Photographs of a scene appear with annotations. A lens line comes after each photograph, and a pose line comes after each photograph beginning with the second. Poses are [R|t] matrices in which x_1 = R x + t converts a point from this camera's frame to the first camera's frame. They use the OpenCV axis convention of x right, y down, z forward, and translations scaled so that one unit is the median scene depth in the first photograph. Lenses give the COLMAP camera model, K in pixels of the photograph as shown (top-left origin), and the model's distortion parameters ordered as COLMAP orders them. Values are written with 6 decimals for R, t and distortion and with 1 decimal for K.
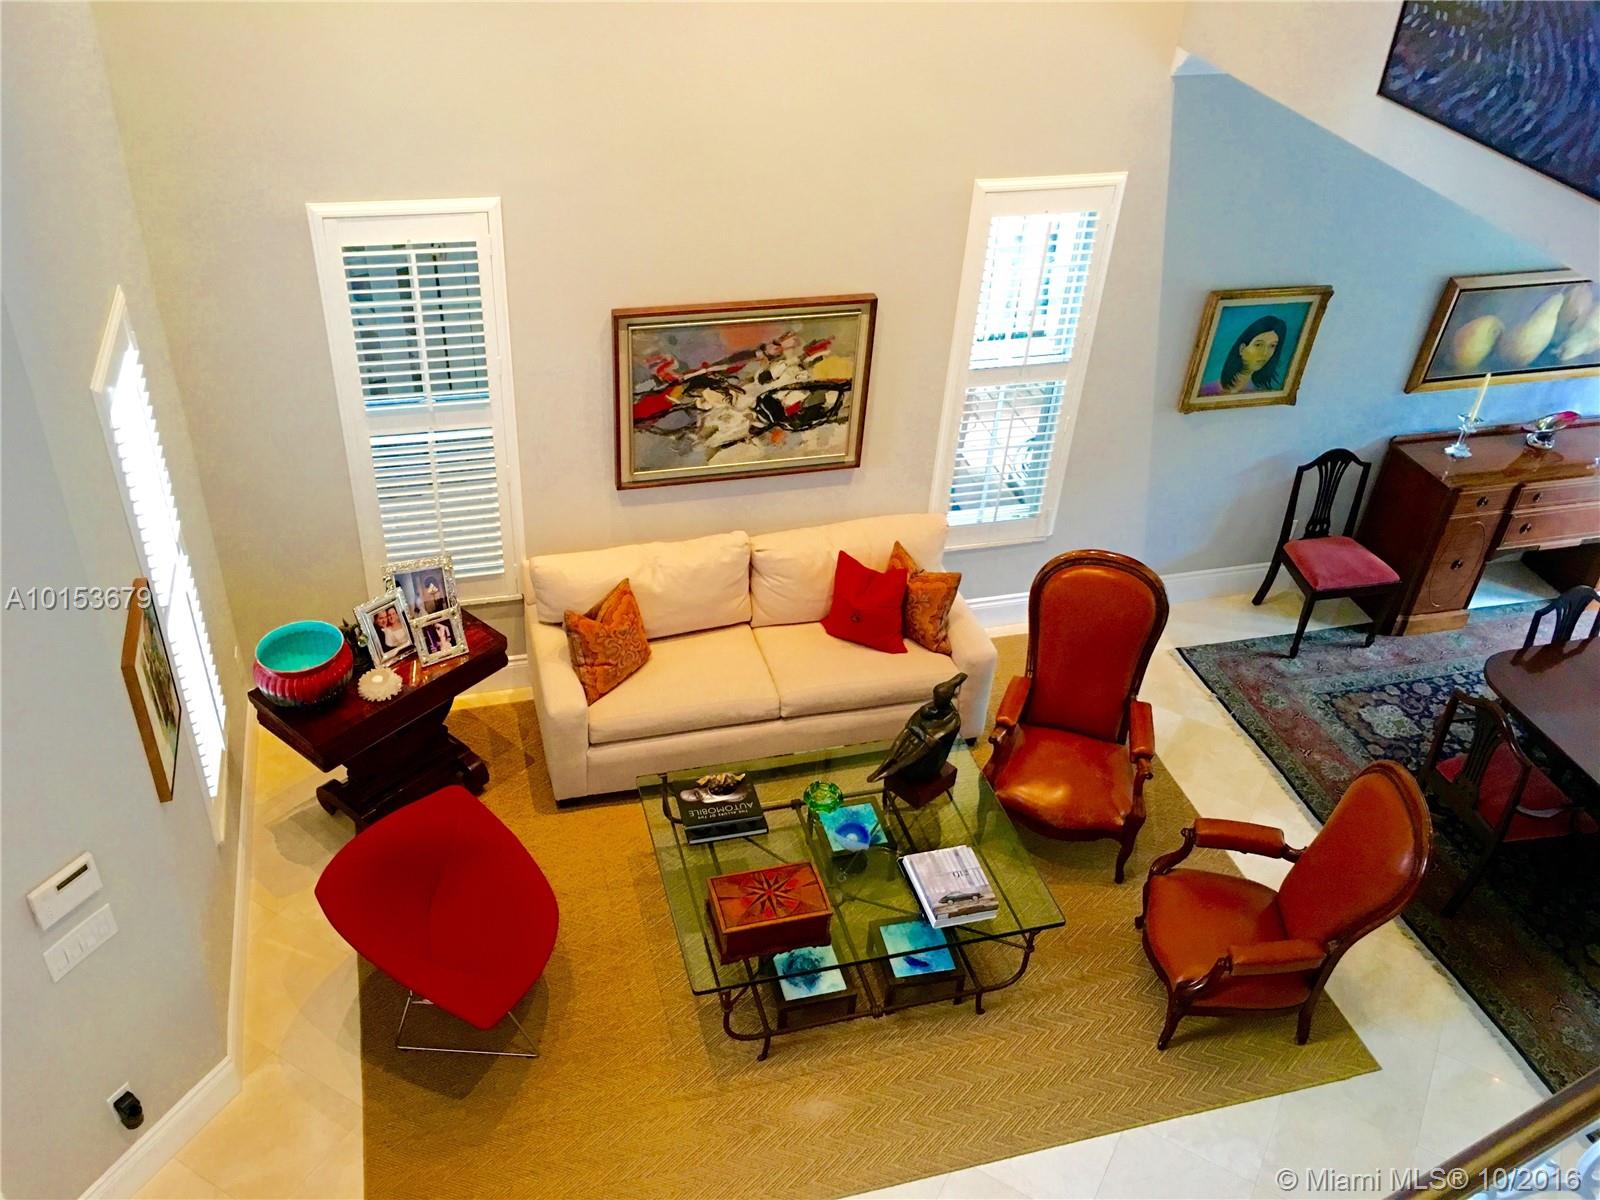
lens RADIAL K [[1399.8, 0, 849.6], [0, 1399.8, 563.7], [0, 0, 1]] dist [0.061969, -0.118264]
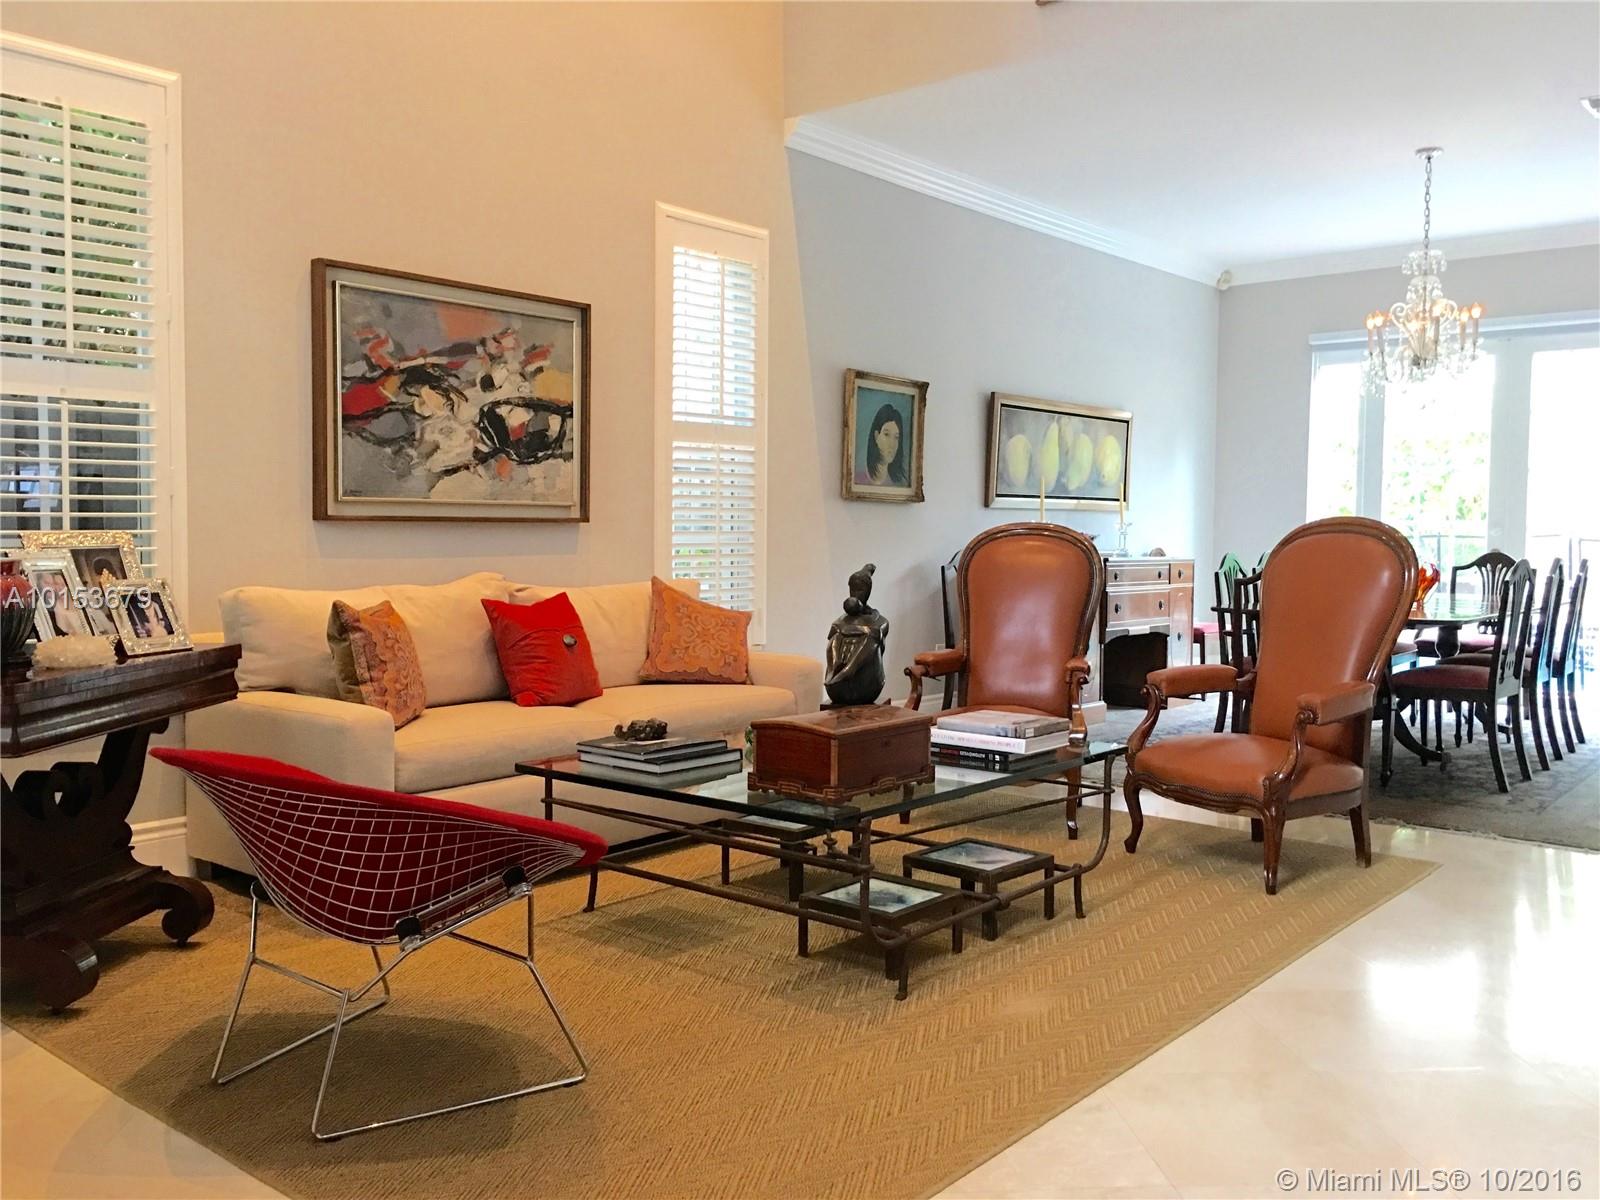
lens RADIAL K [[1345.5, 0, 803.7], [0, 1345.5, 595.8], [0, 0, 1]] dist [0.076118, -0.100145]
pose [[0.824052, -0.084223, 0.560218, -0.362793], [0.373616, 0.824147, -0.425668, 0.379418], [-0.425850, 0.560079, 0.710607, 0.418225]]
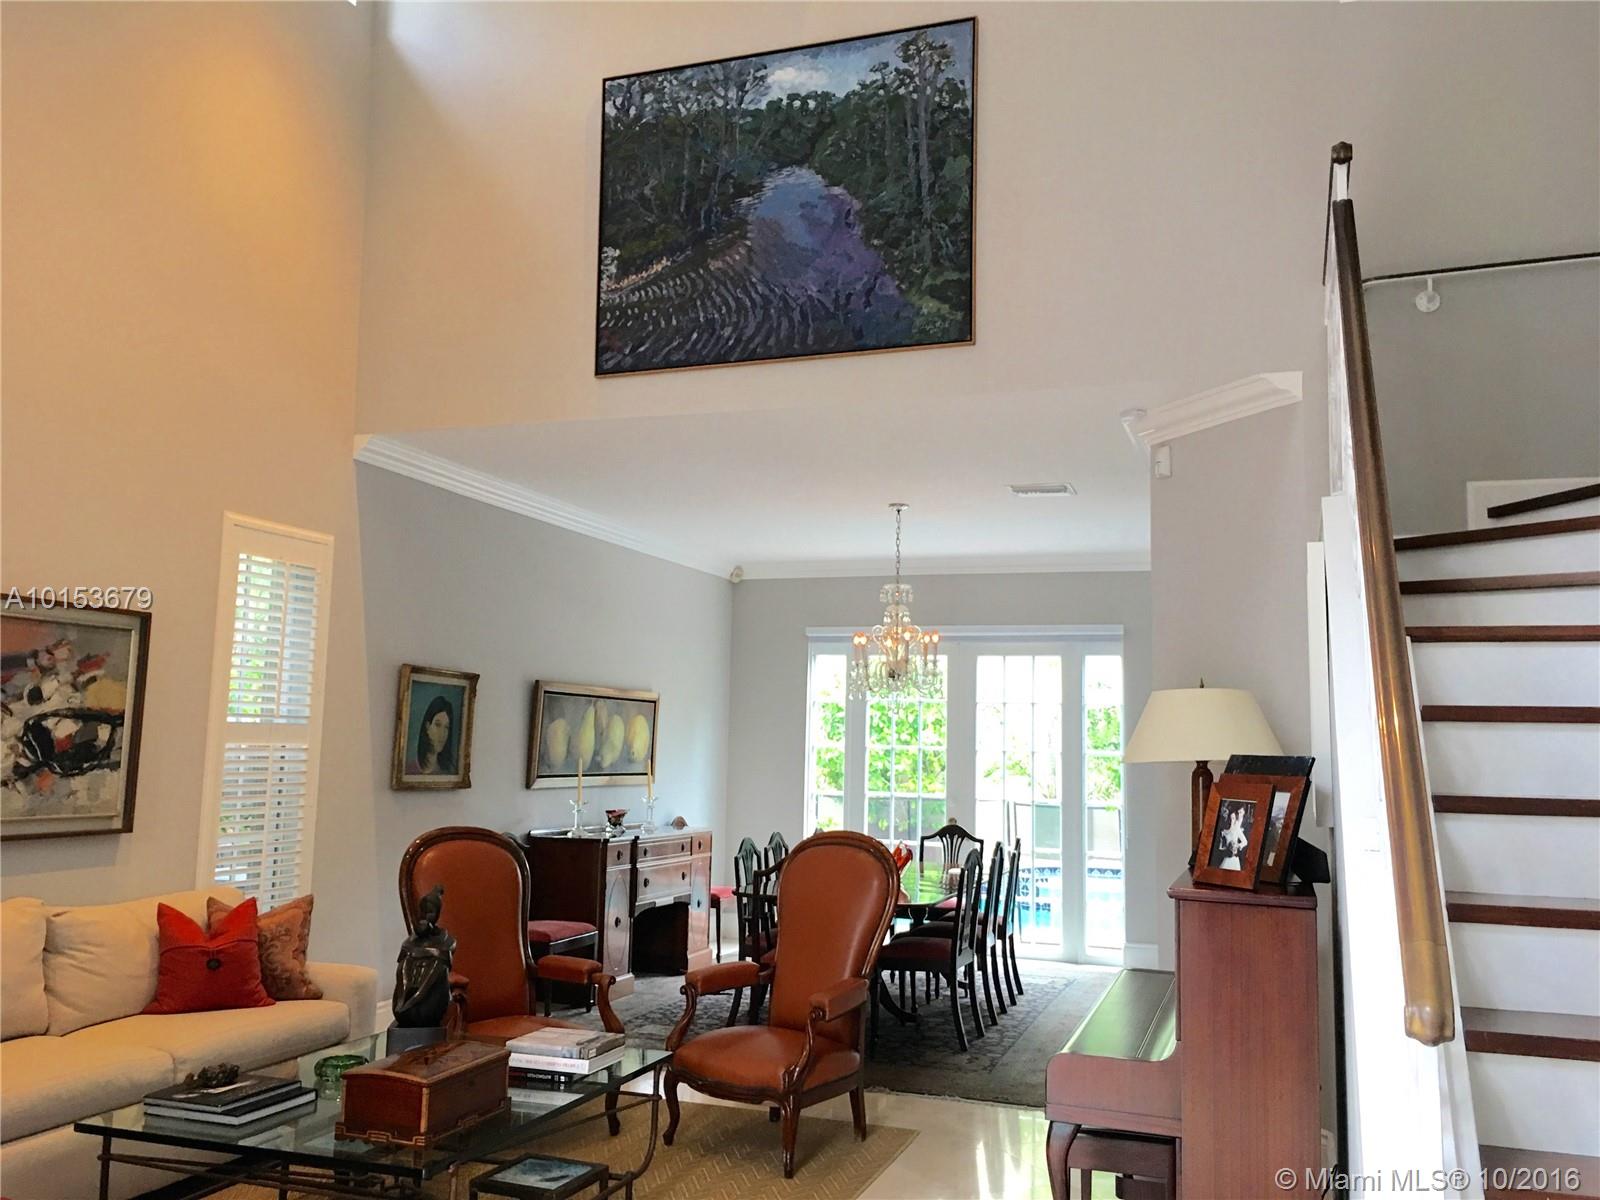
lens RADIAL K [[1345.5, 0, 803.7], [0, 1345.5, 595.8], [0, 0, 1]] dist [0.076118, -0.100145]
pose [[0.572061, 0.045188, 0.818965, -0.453255], [0.500978, 0.771338, -0.392502, 0.354210], [-0.649436, 0.634819, 0.418614, 0.339404]]
